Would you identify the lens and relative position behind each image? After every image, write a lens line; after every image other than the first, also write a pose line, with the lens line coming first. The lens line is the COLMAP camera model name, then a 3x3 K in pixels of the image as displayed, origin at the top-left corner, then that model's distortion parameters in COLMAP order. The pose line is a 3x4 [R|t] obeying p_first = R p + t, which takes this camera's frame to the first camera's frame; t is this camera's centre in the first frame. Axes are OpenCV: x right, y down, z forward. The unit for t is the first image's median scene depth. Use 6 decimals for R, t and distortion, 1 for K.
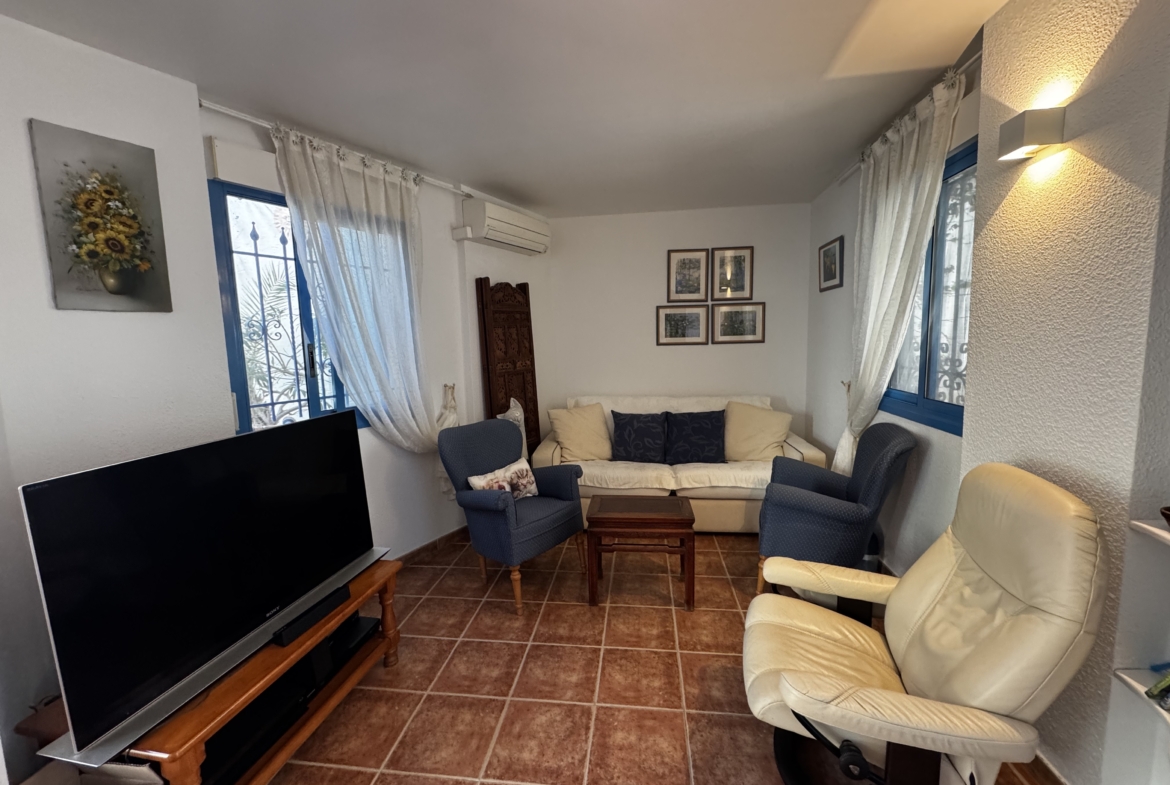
lens RADIAL K [[466.5, 0, 587.2], [0, 466.5, 390.3], [0, 0, 1]] dist [-0.006140, 0.000927]
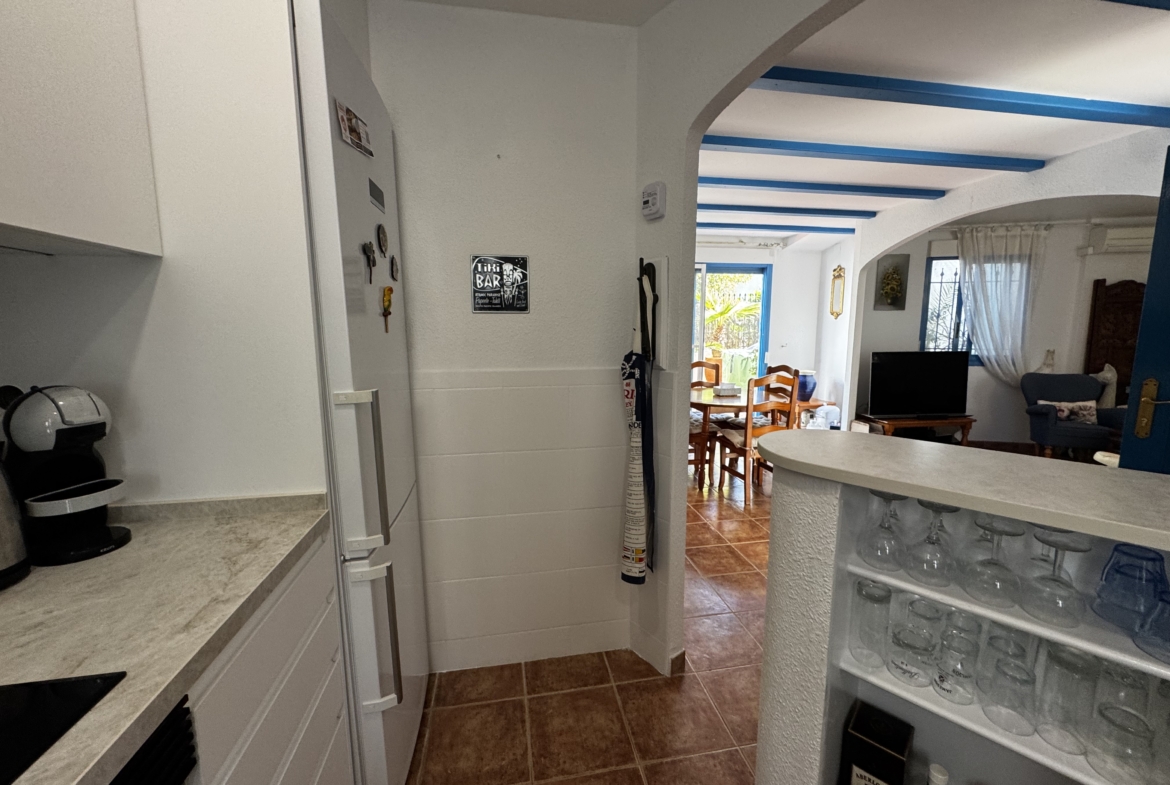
lens RADIAL K [[466.5, 0, 586.2], [0, 466.5, 389.4], [0, 0, 1]] dist [-0.006140, 0.000927]
pose [[0.298292, 0.156080, -0.941627, 0.959594], [-0.113674, 0.985327, 0.127313, 0.127556], [0.947681, 0.069062, 0.311658, -1.273233]]
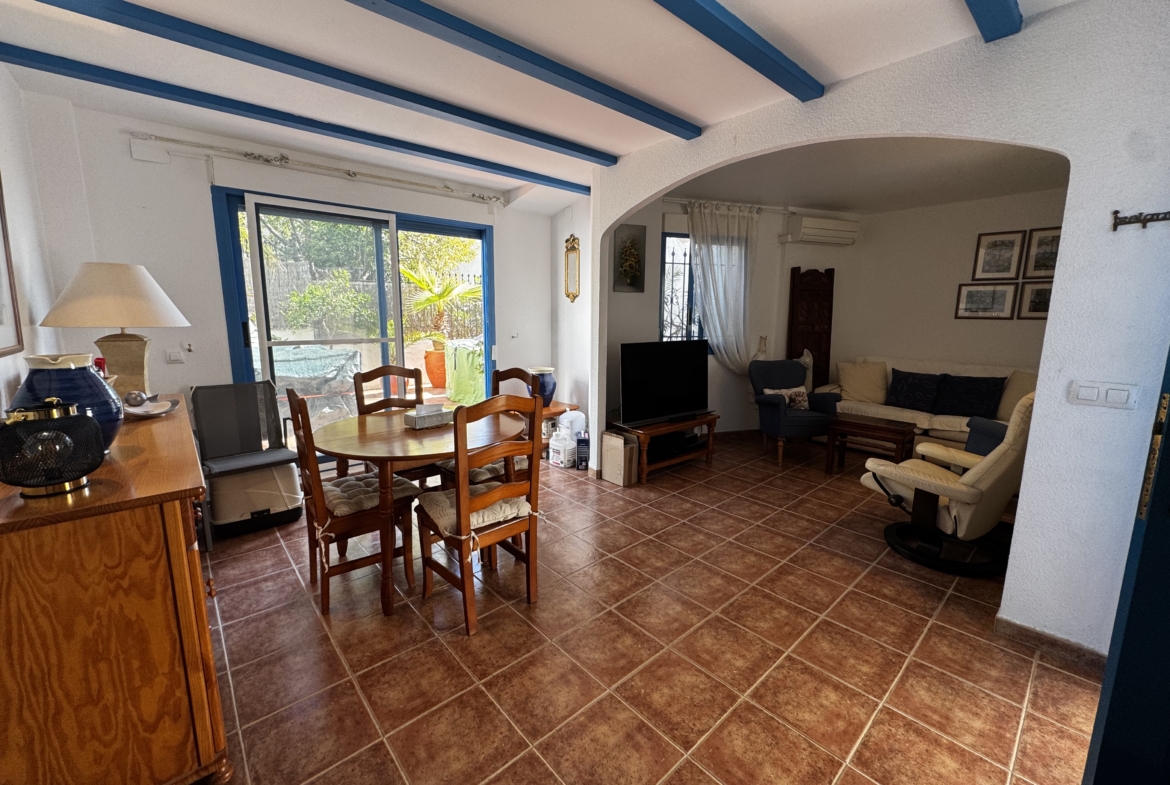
lens RADIAL K [[466.5, 0, 585.5], [0, 466.5, 390.0], [0, 0, 1]] dist [-0.006140, 0.000927]
pose [[0.751669, 0.137486, -0.645052, 0.387566], [-0.100134, 0.990483, 0.094427, 0.102946], [0.651895, -0.006386, 0.758282, -0.784463]]
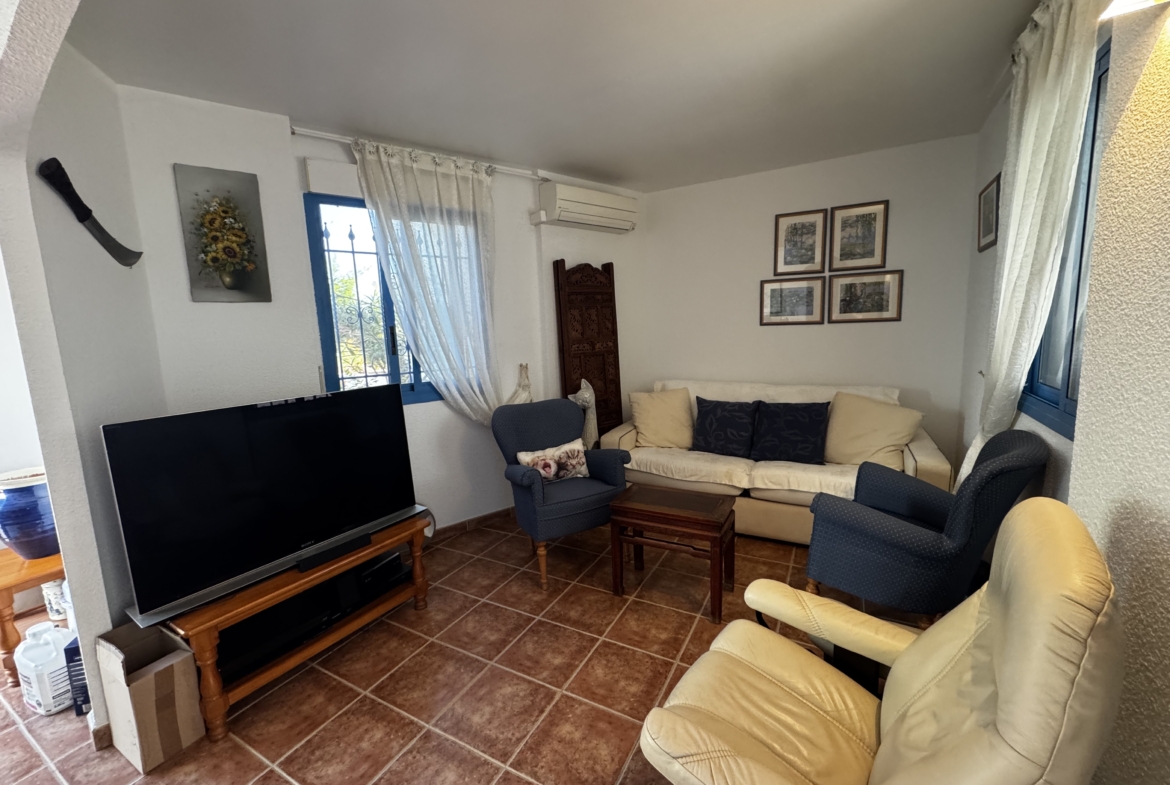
lens RADIAL K [[466.5, 0, 584.7], [0, 466.5, 390.9], [0, 0, 1]] dist [-0.006140, 0.000927]
pose [[0.928801, 0.042777, -0.368102, 0.290380], [-0.028577, 0.998625, 0.043944, -0.003146], [0.369476, -0.030296, 0.928746, 0.089503]]
